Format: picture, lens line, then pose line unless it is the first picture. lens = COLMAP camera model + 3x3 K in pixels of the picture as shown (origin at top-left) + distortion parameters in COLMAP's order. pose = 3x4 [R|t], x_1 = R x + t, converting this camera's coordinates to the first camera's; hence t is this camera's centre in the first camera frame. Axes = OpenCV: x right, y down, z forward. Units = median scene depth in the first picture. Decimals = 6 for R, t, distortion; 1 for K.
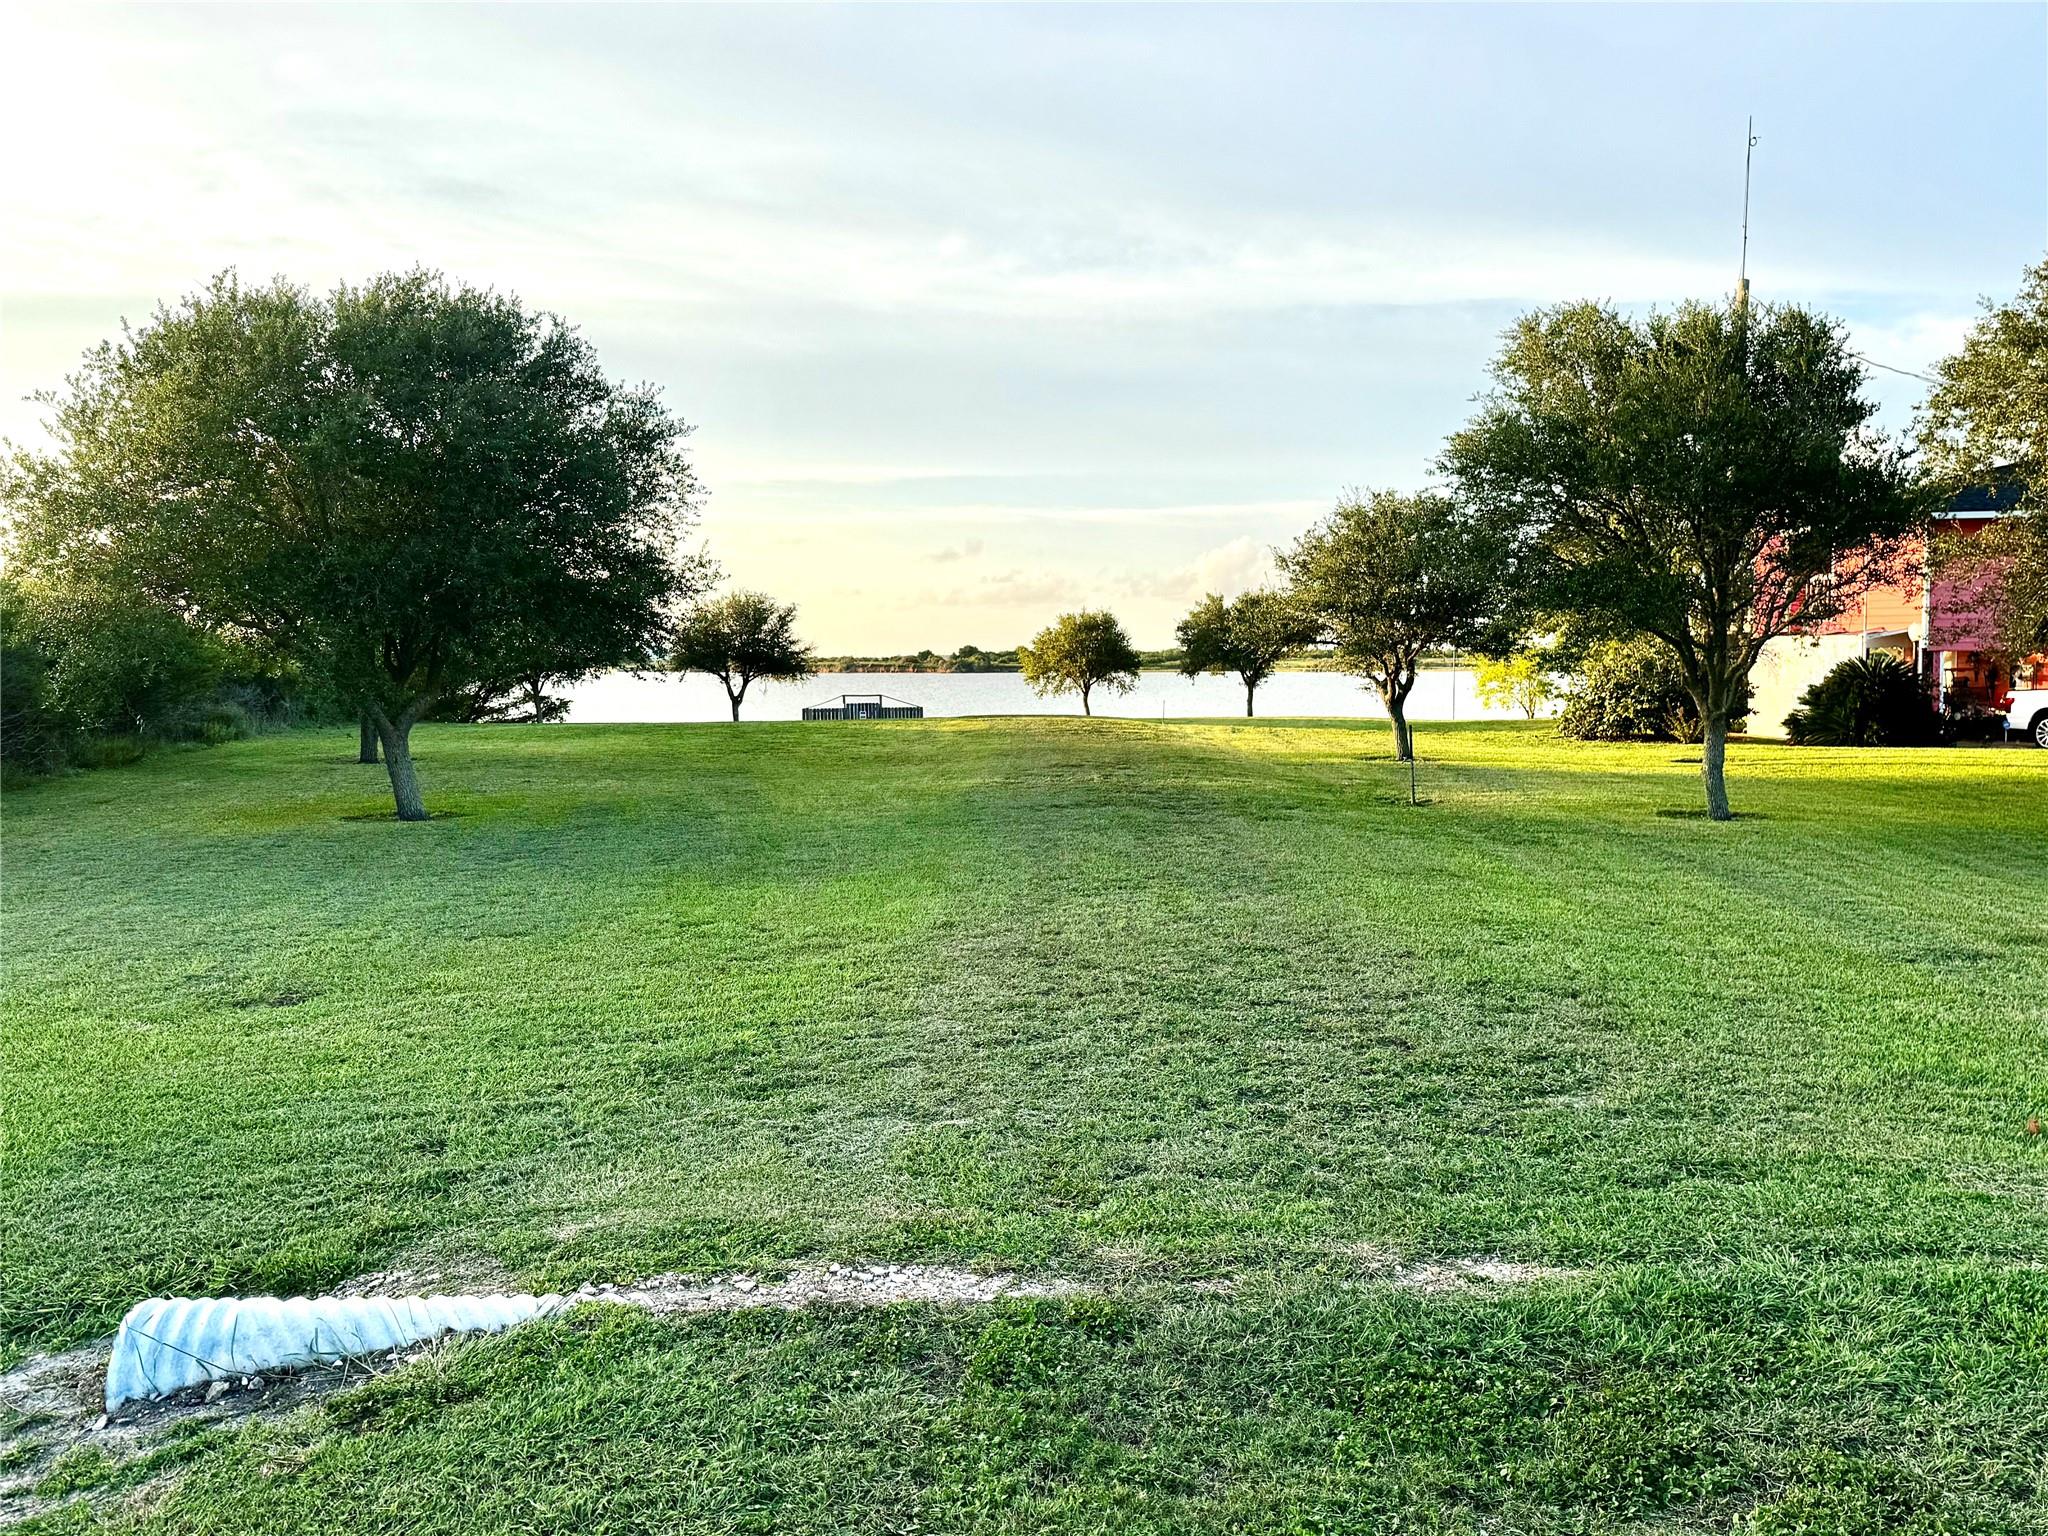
lens RADIAL K [[1809.4, 0, 1026.6], [0, 1809.4, 786.3], [0, 0, 1]] dist [0.134727, -0.235803]
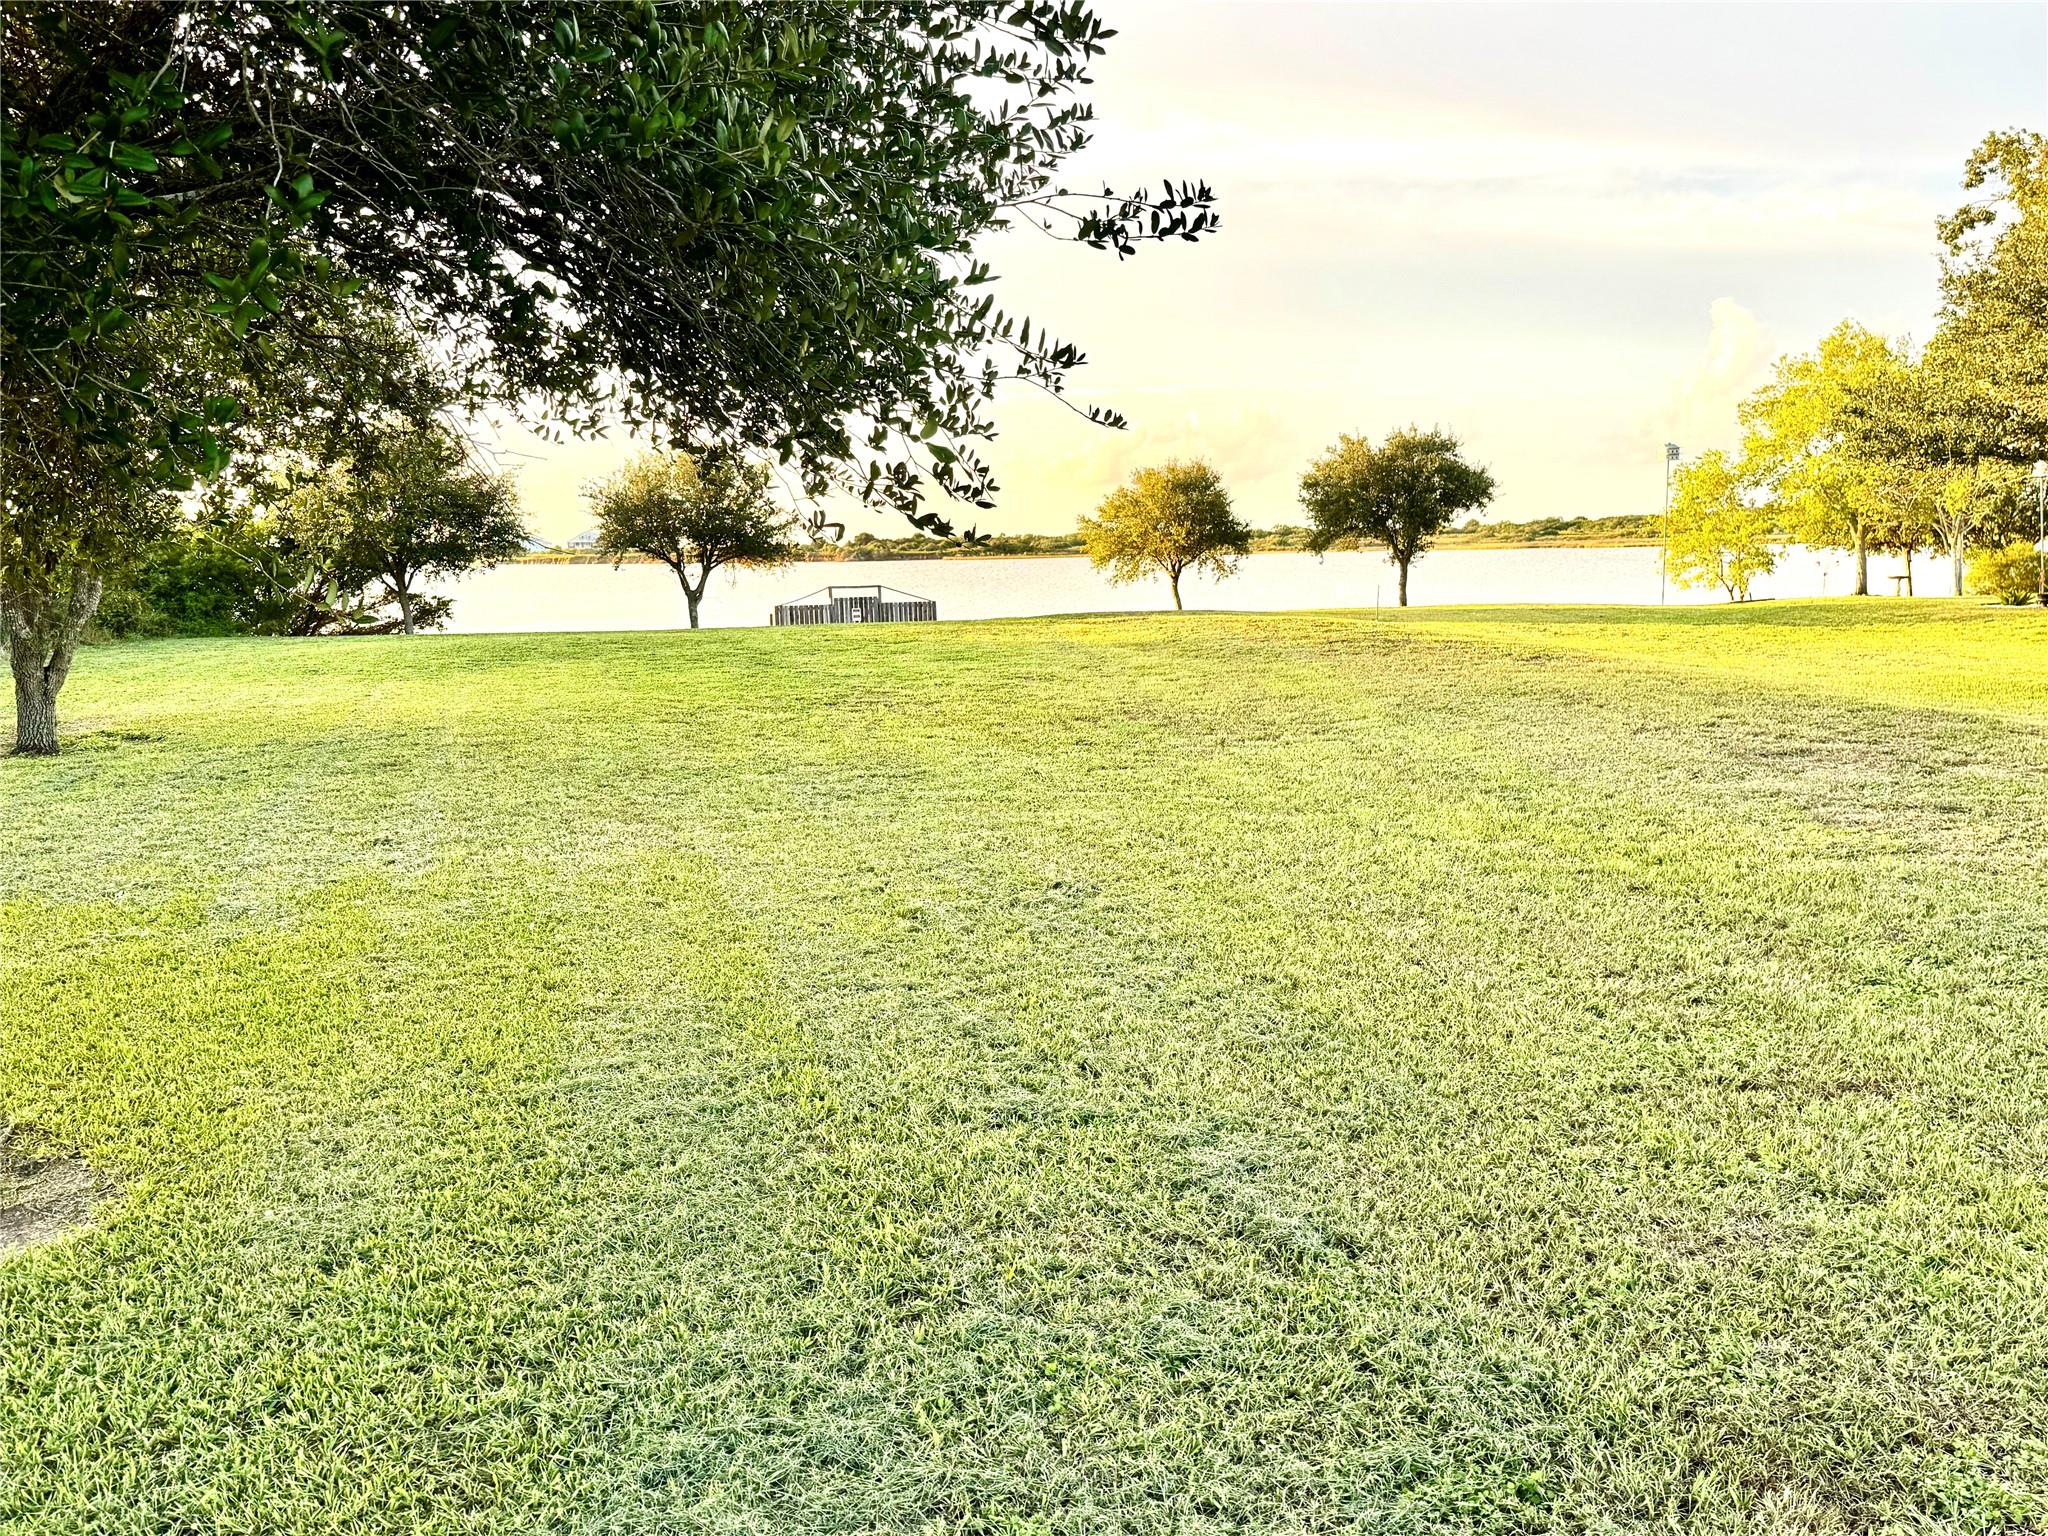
lens RADIAL K [[1809.4, 0, 1037.7], [0, 1809.4, 792.3], [0, 0, 1]] dist [0.134727, -0.235803]
pose [[0.997522, -0.024367, 0.066005, -0.122077], [0.020045, 0.997661, 0.065357, -0.024329], [-0.067443, -0.063872, 0.995677, 0.457970]]
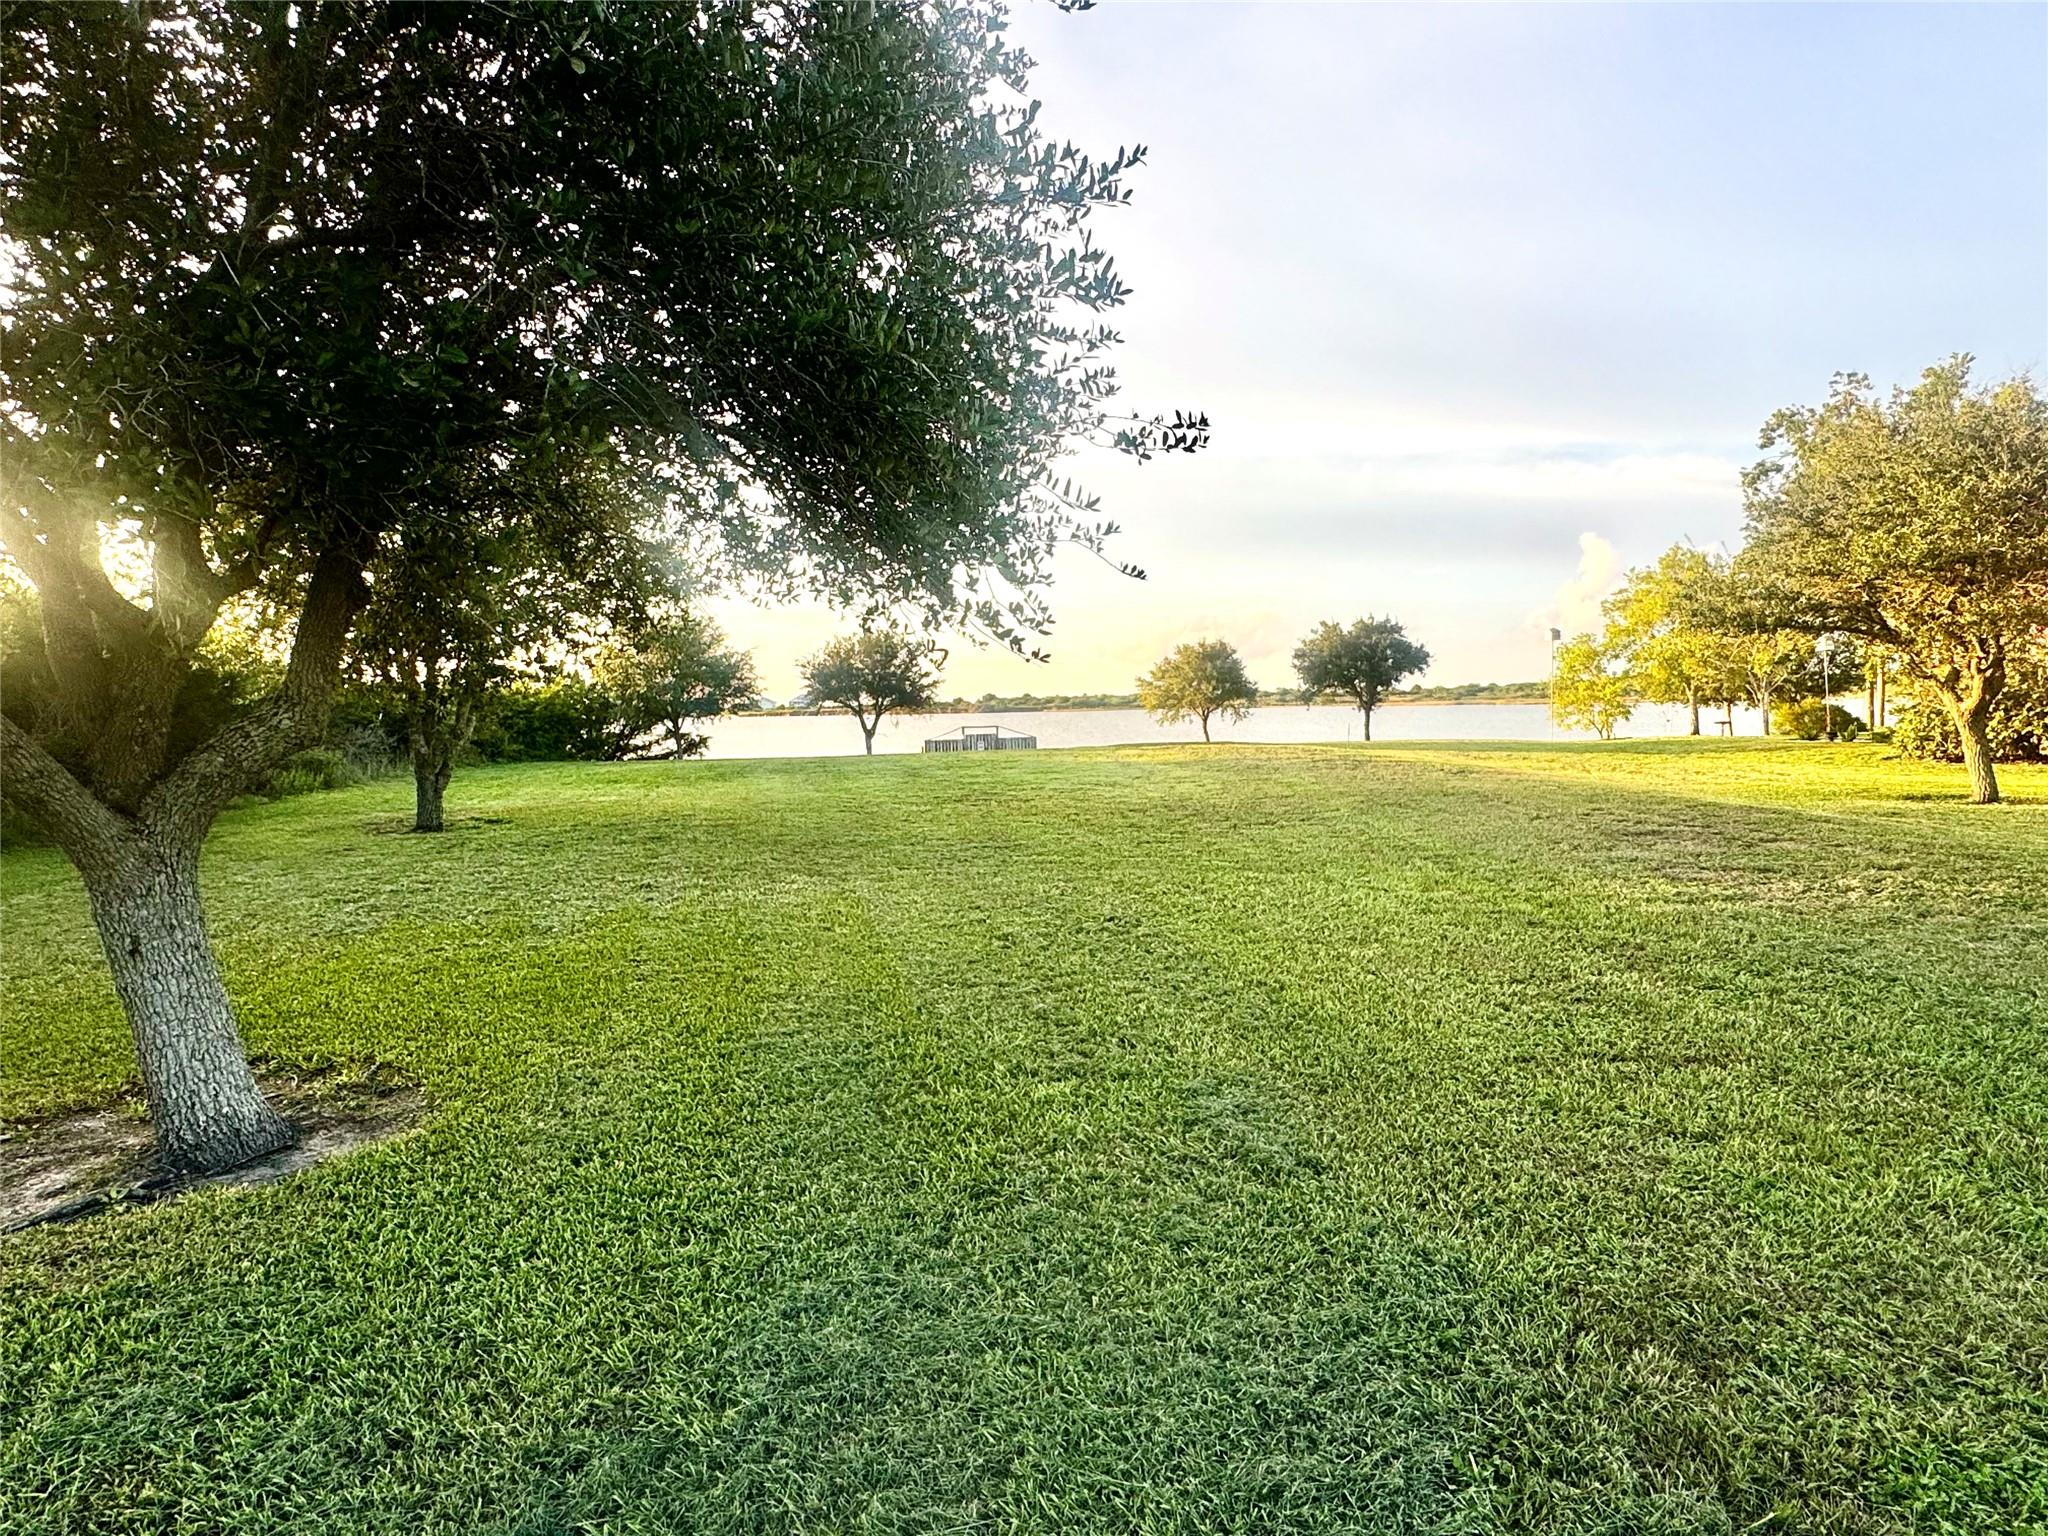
lens RADIAL K [[1271.5, 0, 1017.6], [0, 1271.5, 773.0], [0, 0, 1]] dist [-0.004904, 0.001848]
pose [[0.999845, -0.017051, -0.004369, -0.119786], [0.016980, 0.999730, -0.015857, -0.019997], [0.004638, 0.015780, 0.999865, 0.461442]]
